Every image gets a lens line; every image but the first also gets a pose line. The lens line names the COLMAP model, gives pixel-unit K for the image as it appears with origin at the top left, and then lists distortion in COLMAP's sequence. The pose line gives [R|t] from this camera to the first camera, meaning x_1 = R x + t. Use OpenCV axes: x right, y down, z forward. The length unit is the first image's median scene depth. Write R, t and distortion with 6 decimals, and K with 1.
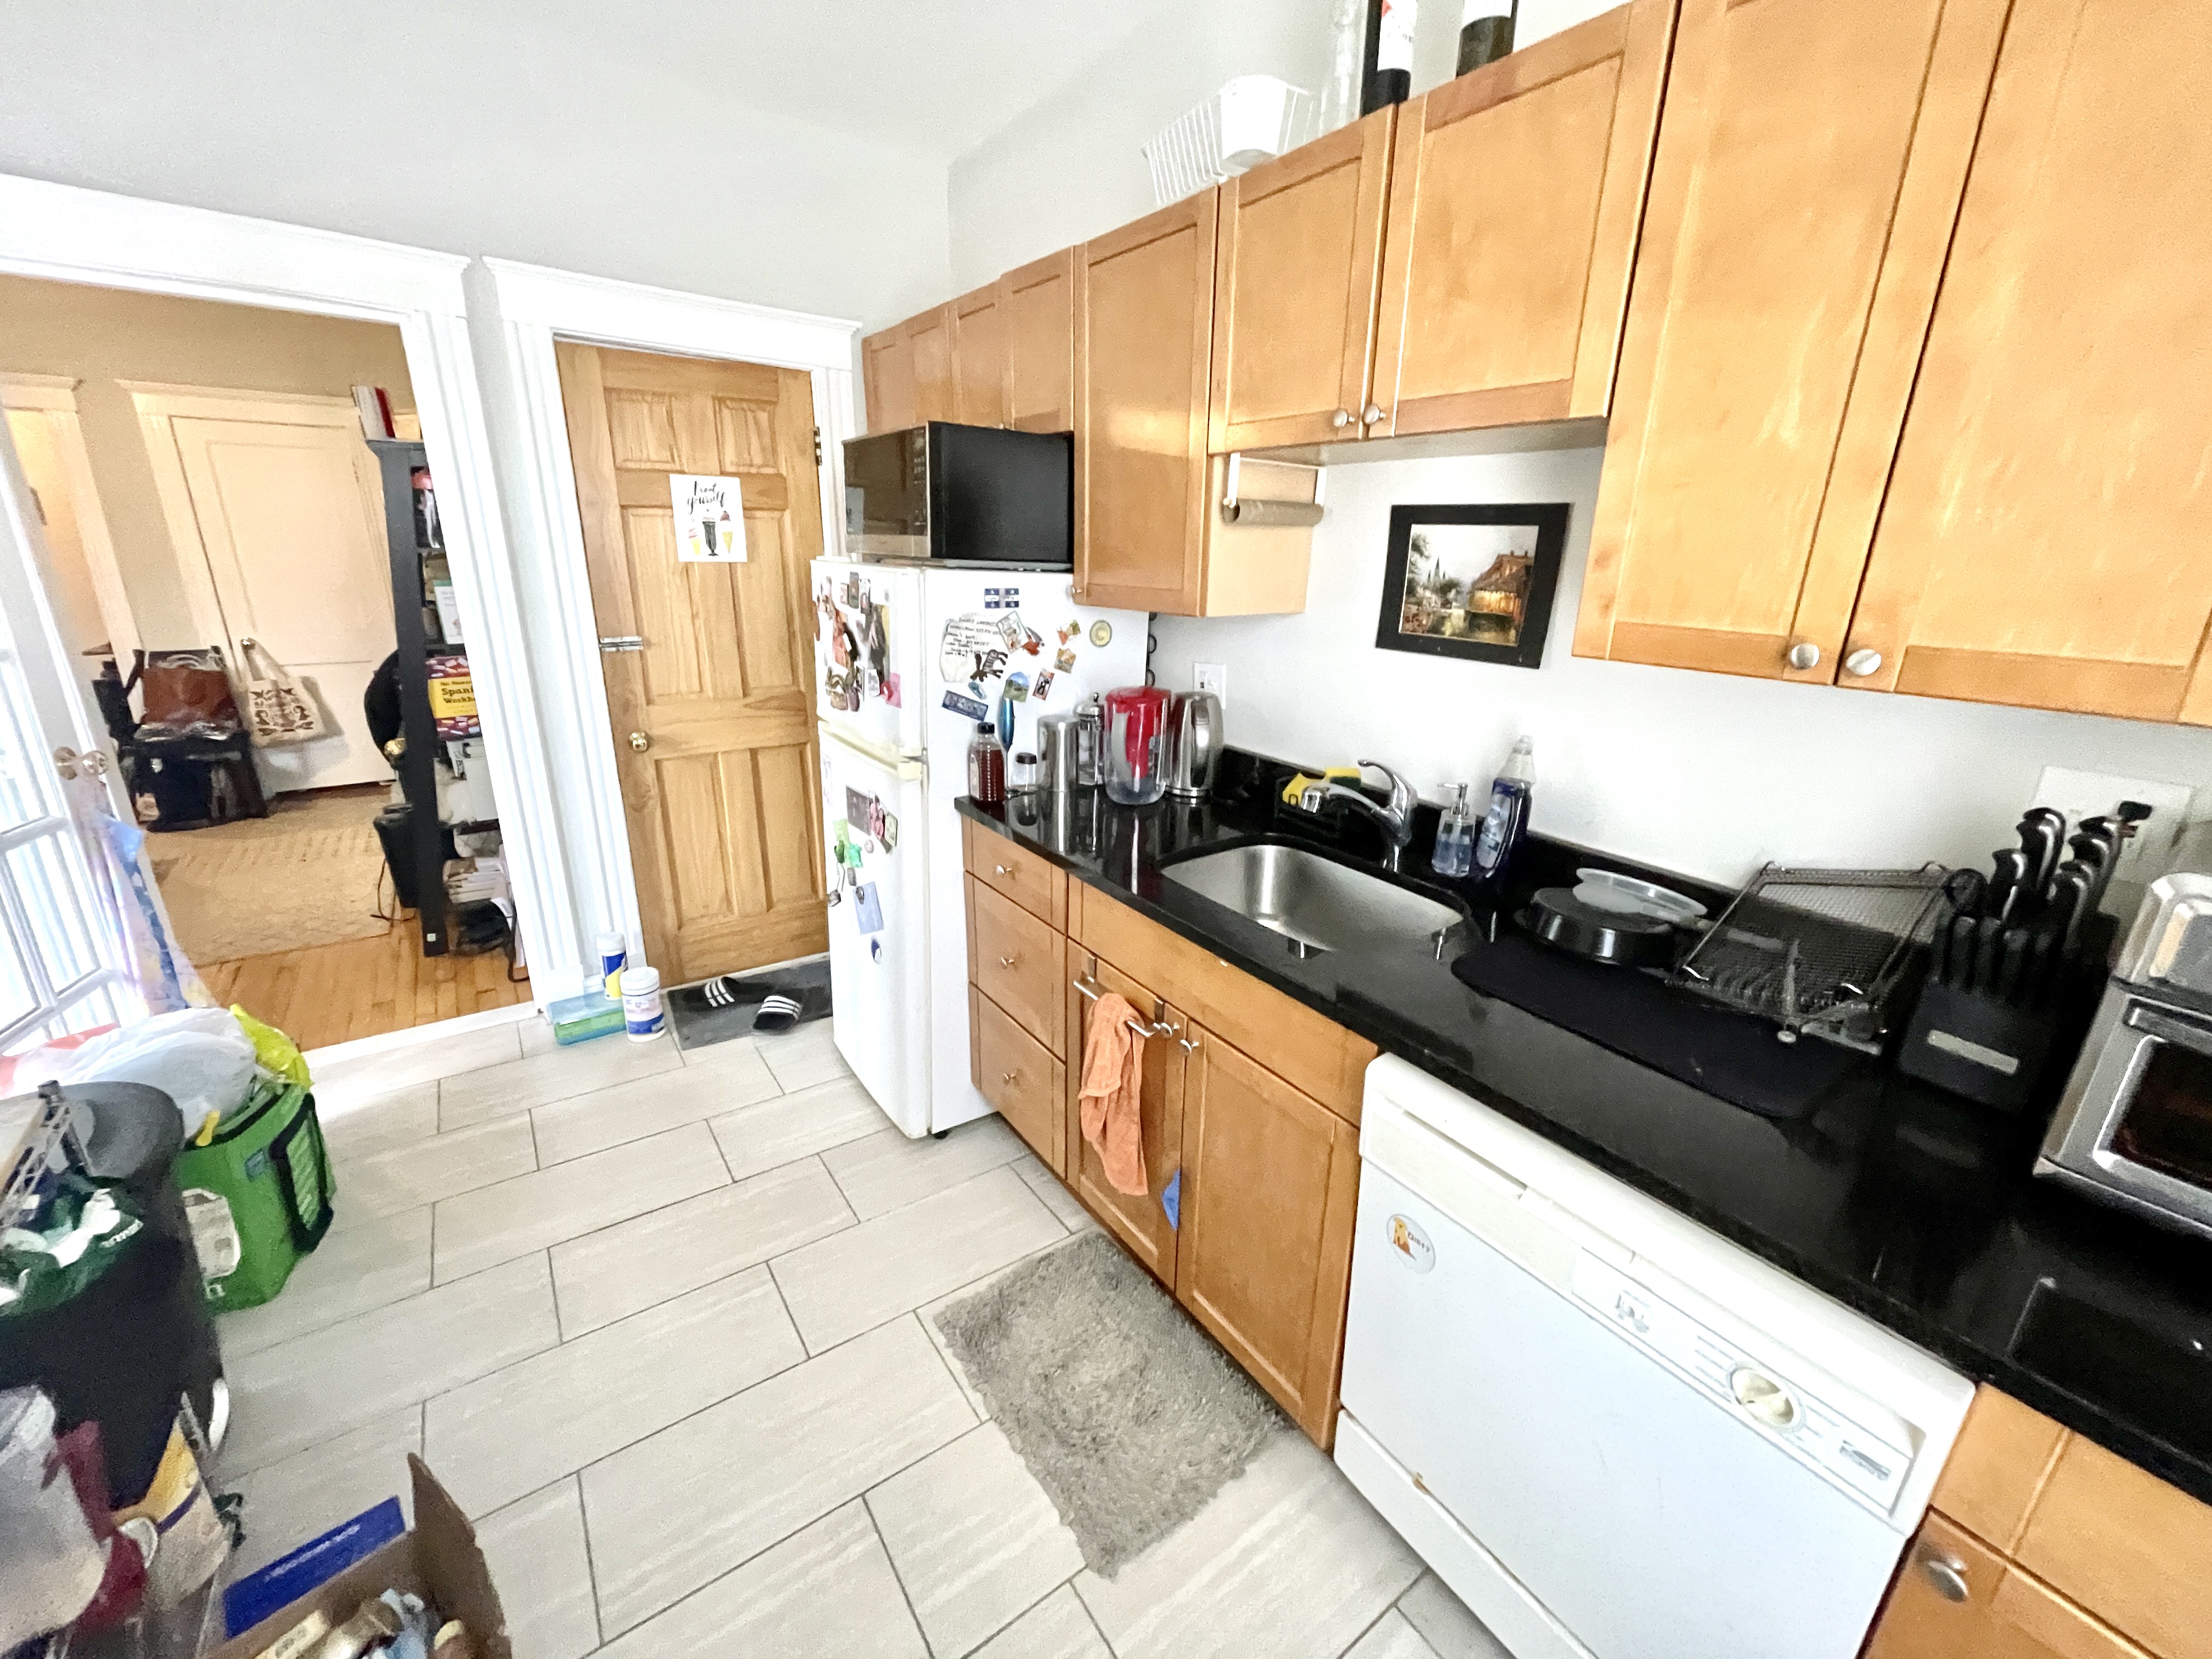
lens RADIAL K [[901.6, 0, 1106.0], [0, 901.6, 829.5], [0, 0, 1]] dist [0.000417, 0.000099]
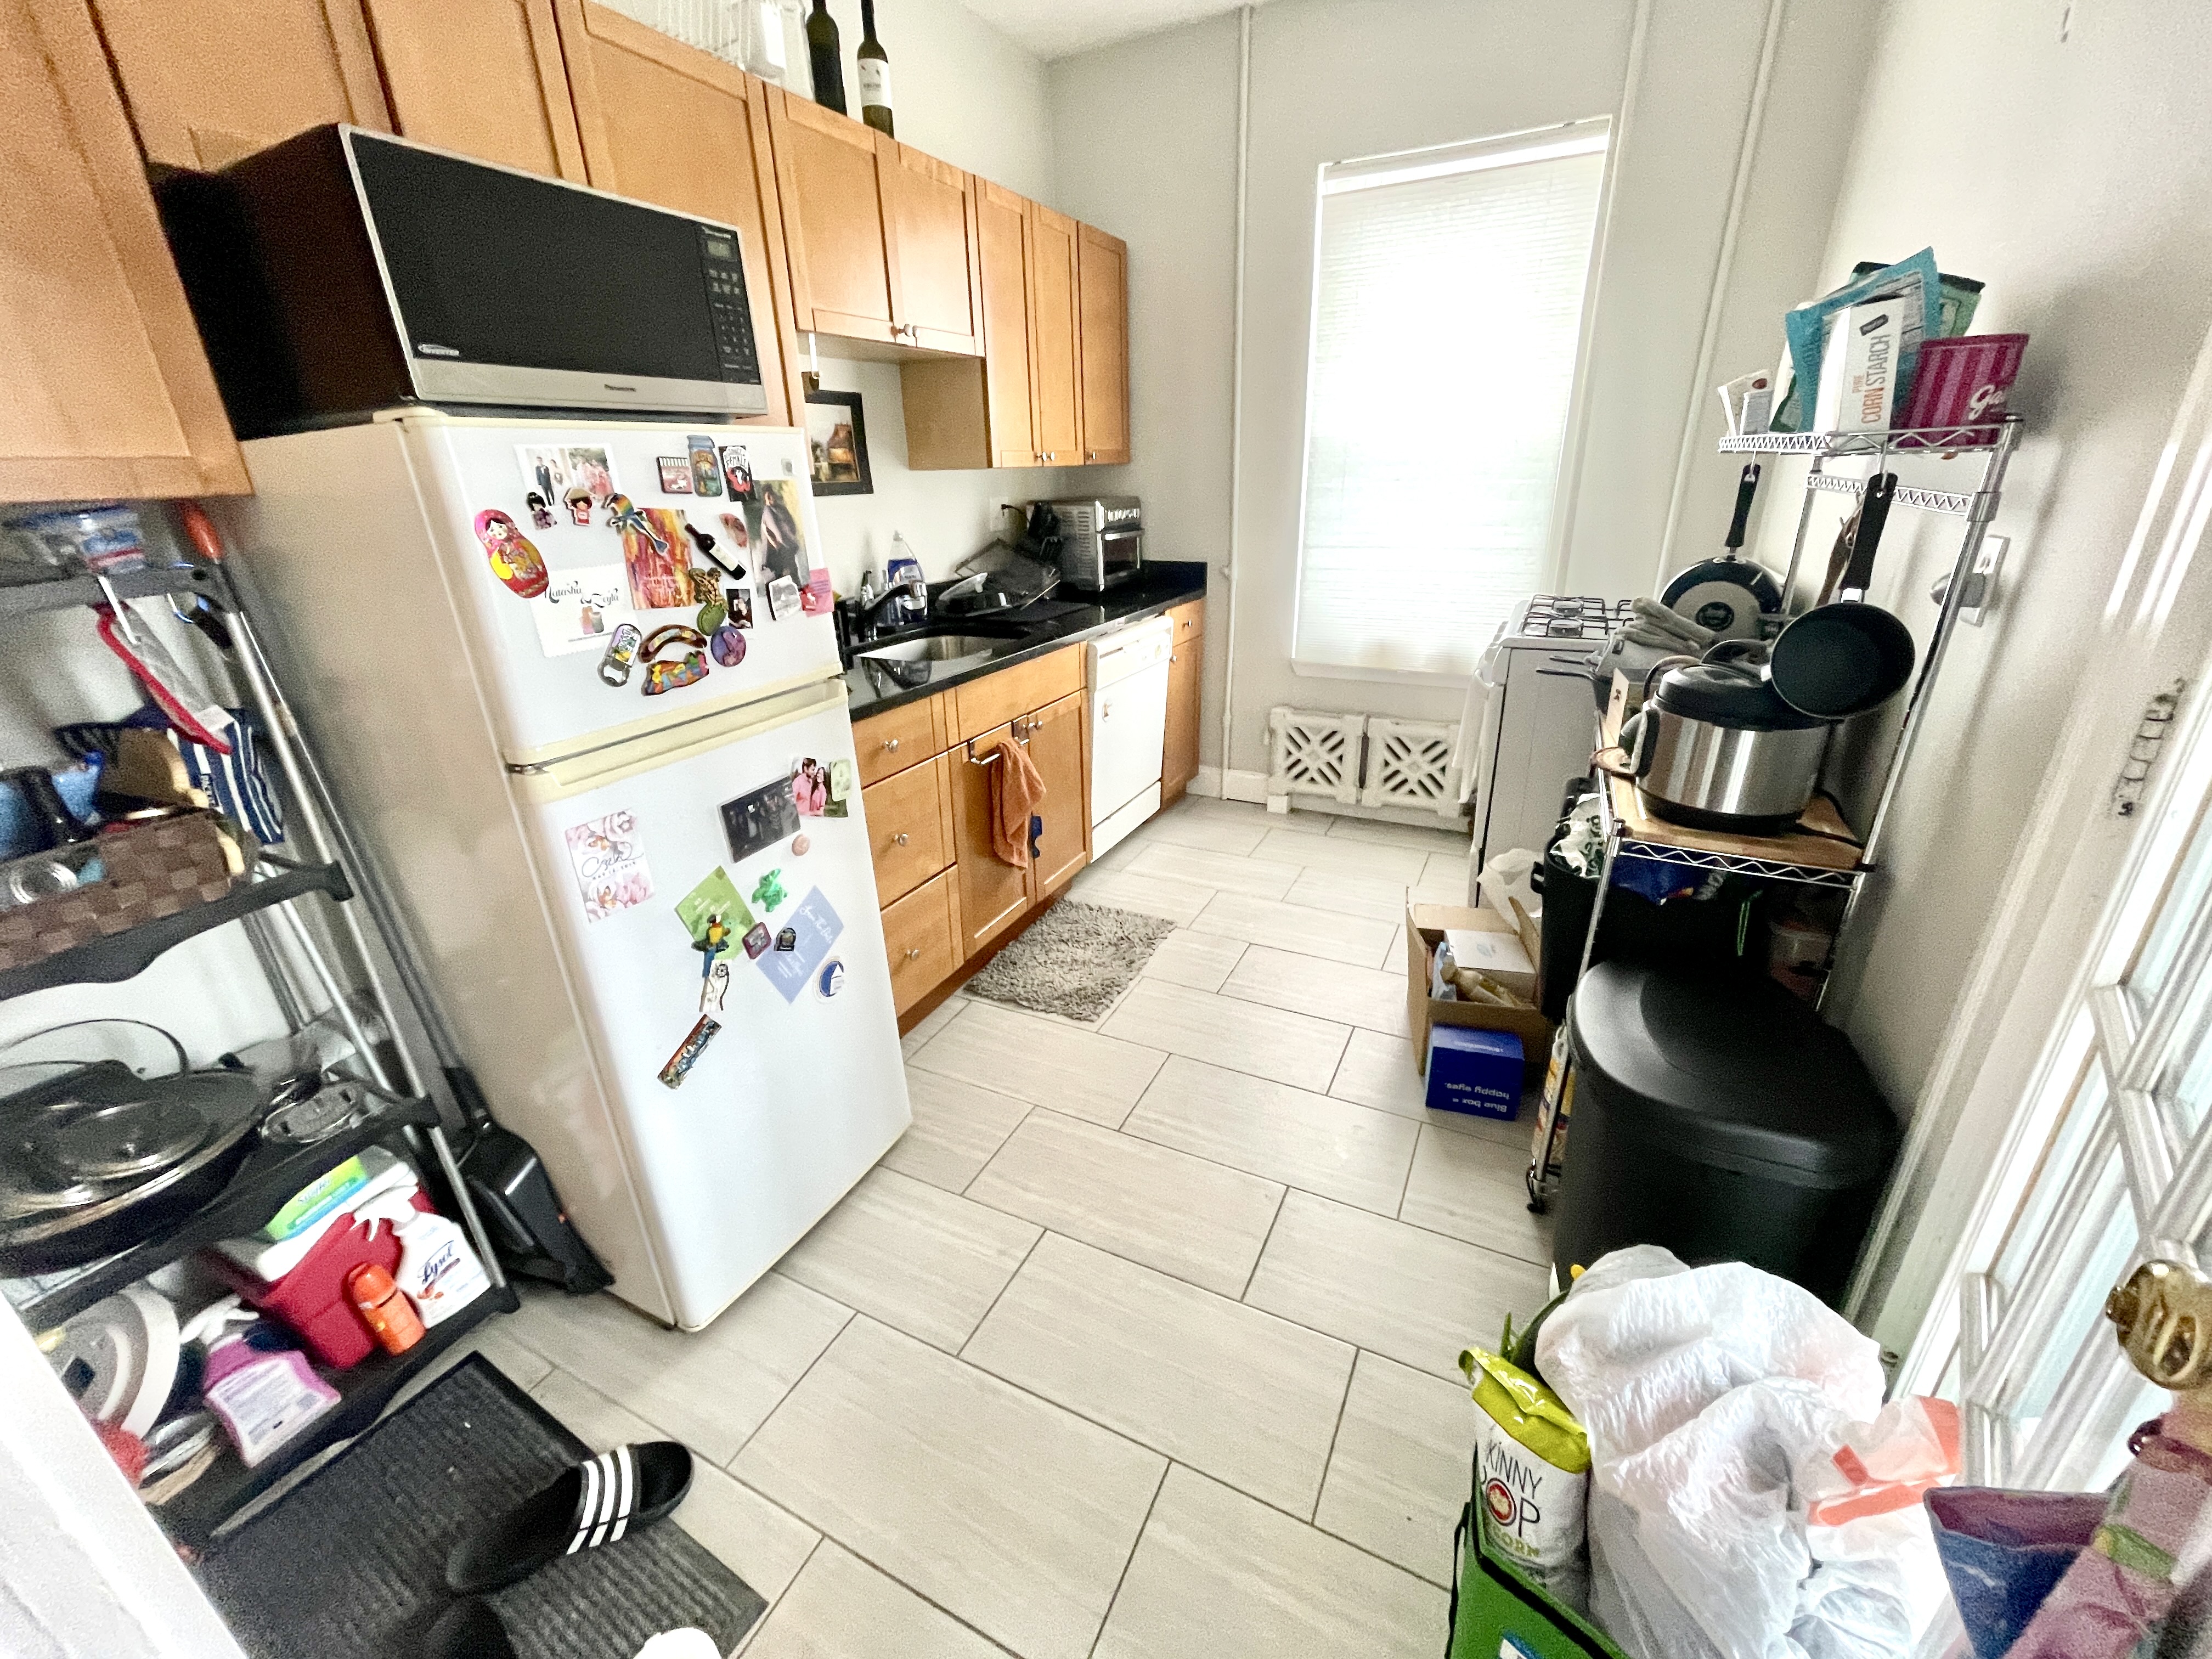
lens RADIAL K [[890.4, 0, 1112.7], [0, 890.4, 821.8], [0, 0, 1]] dist [-0.001773, 0.001086]
pose [[-0.487030, -0.334157, 0.806933, -1.237091], [0.275927, 0.817725, 0.505164, -0.369290], [-0.828653, 0.468685, -0.306054, 1.330456]]
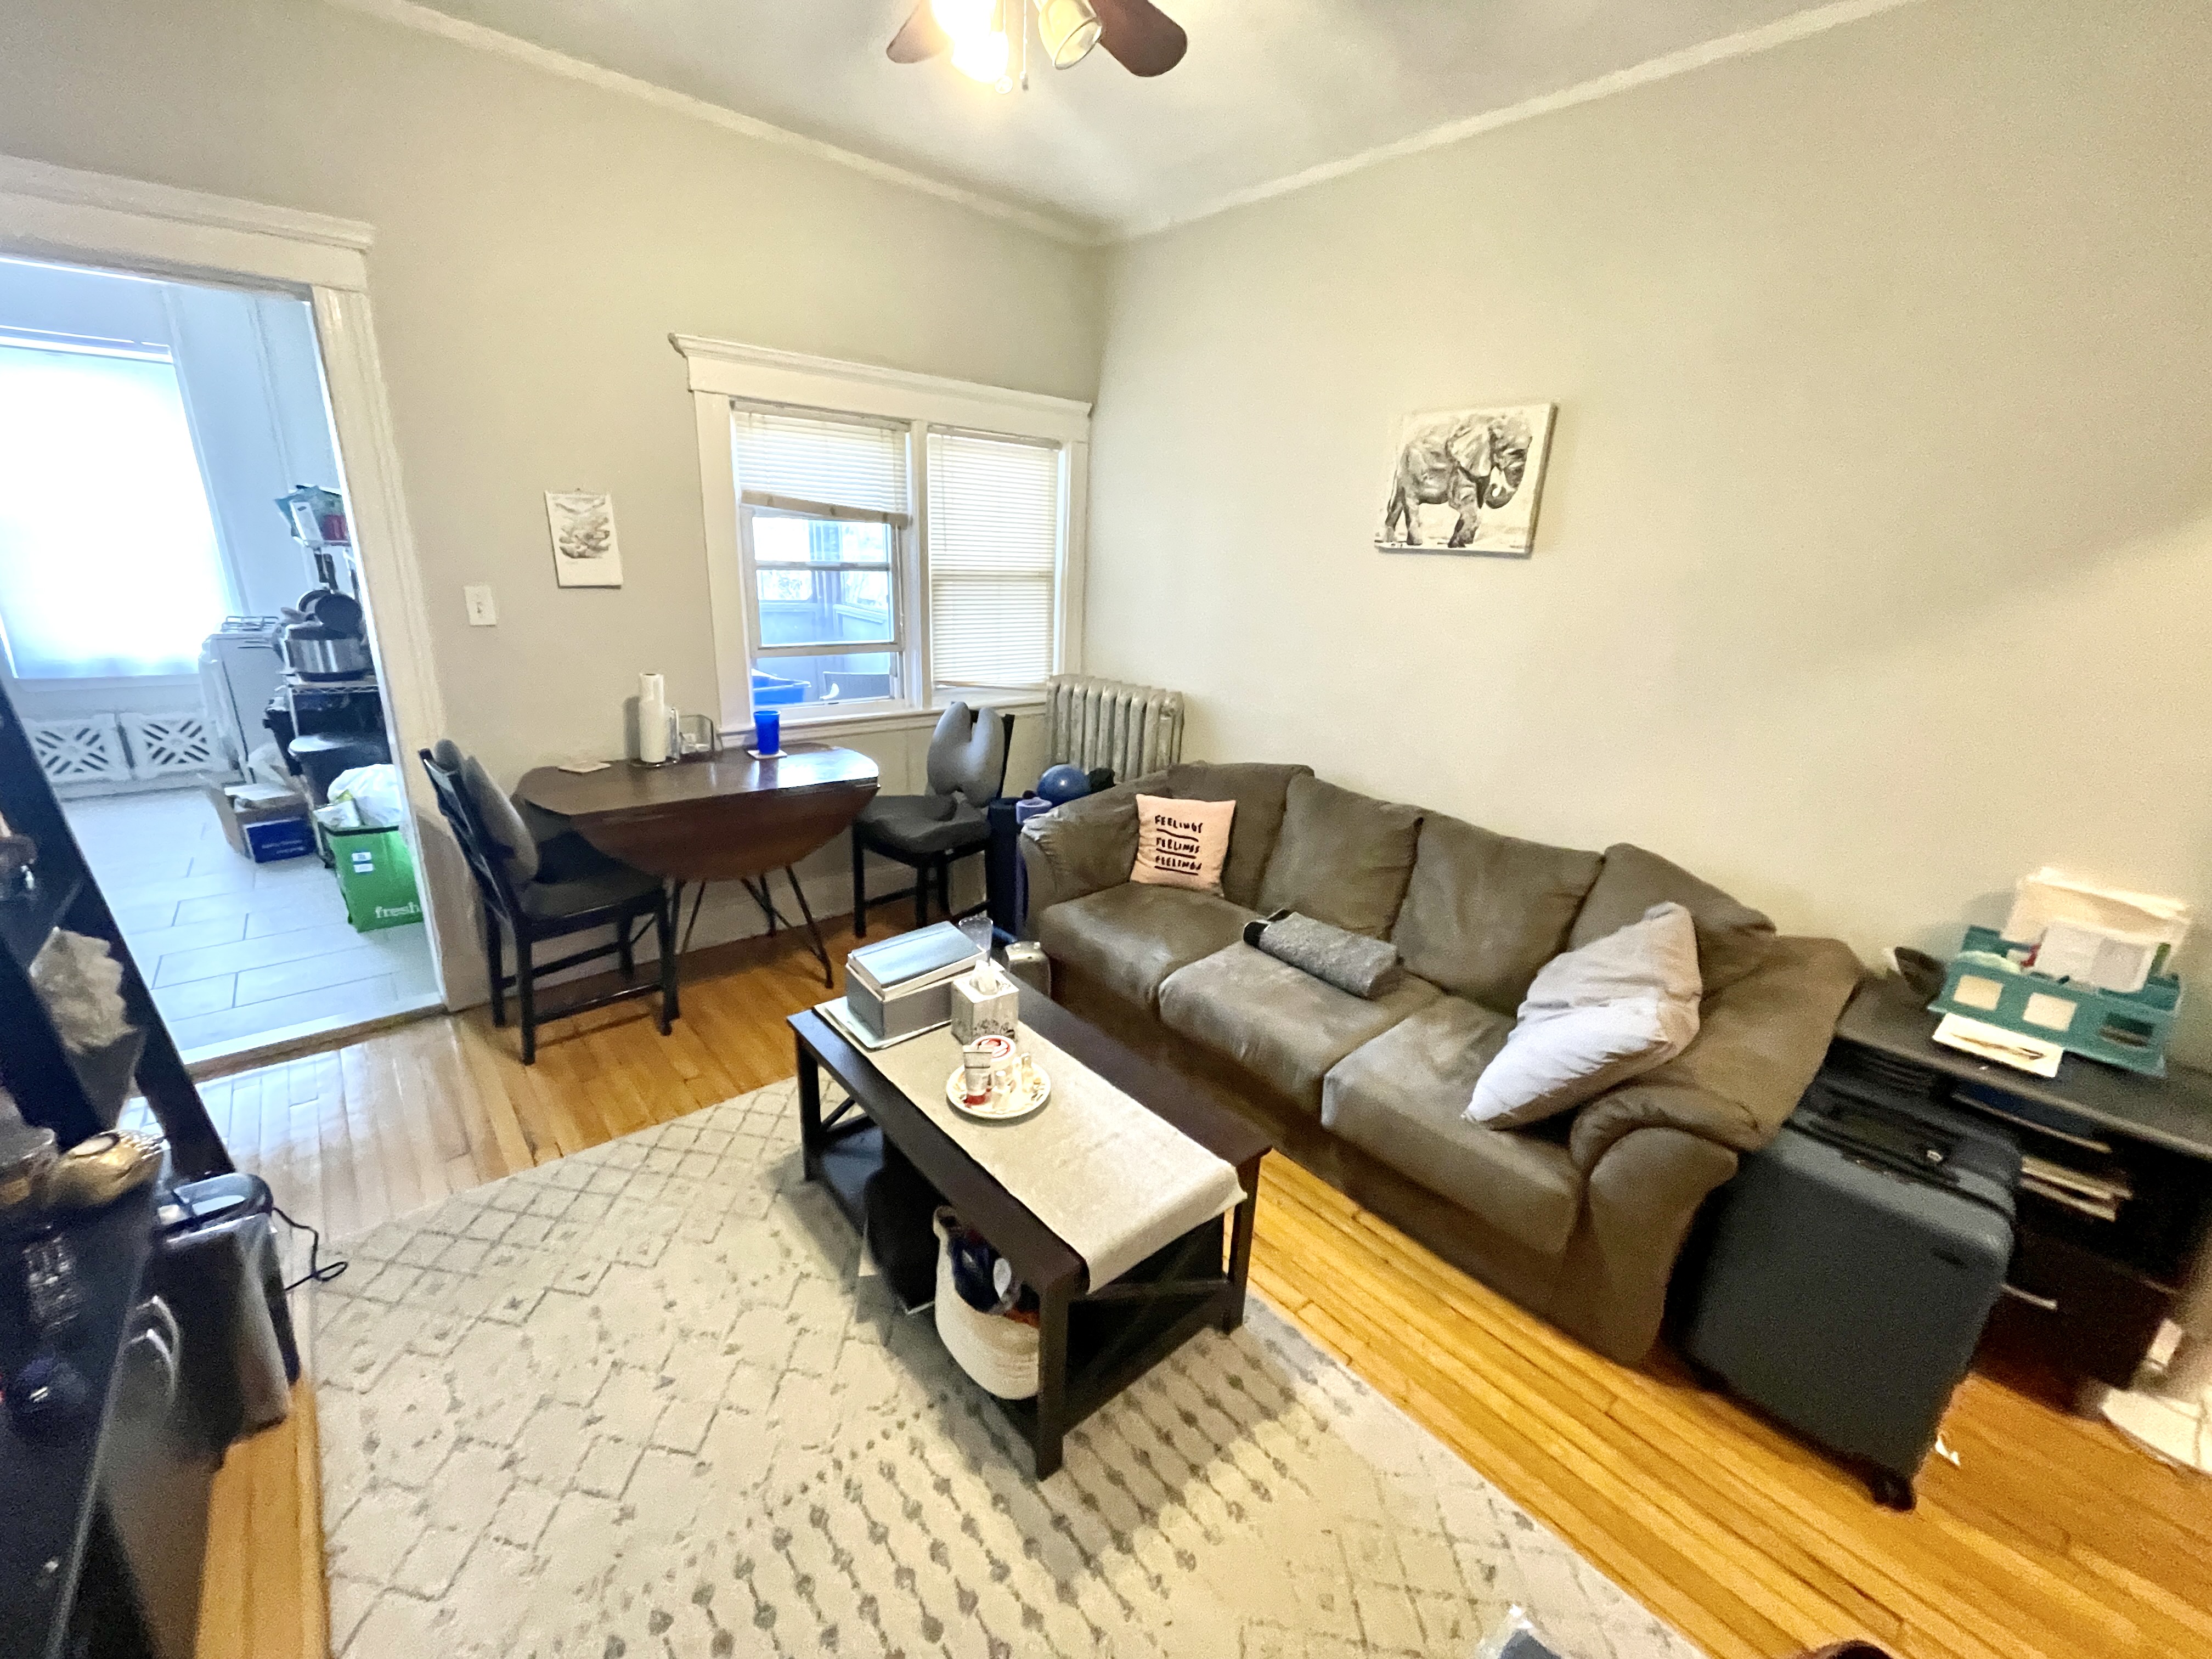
lens RADIAL K [[897.8, 0, 1106.0], [0, 897.8, 829.5], [0, 0, 1]] dist [-0.007671, -0.000039]
pose [[-0.991984, -0.032721, -0.122054, -2.201650], [-0.097011, 0.816140, 0.569653, -0.807430], [0.080973, 0.576927, -0.812772, 2.445571]]
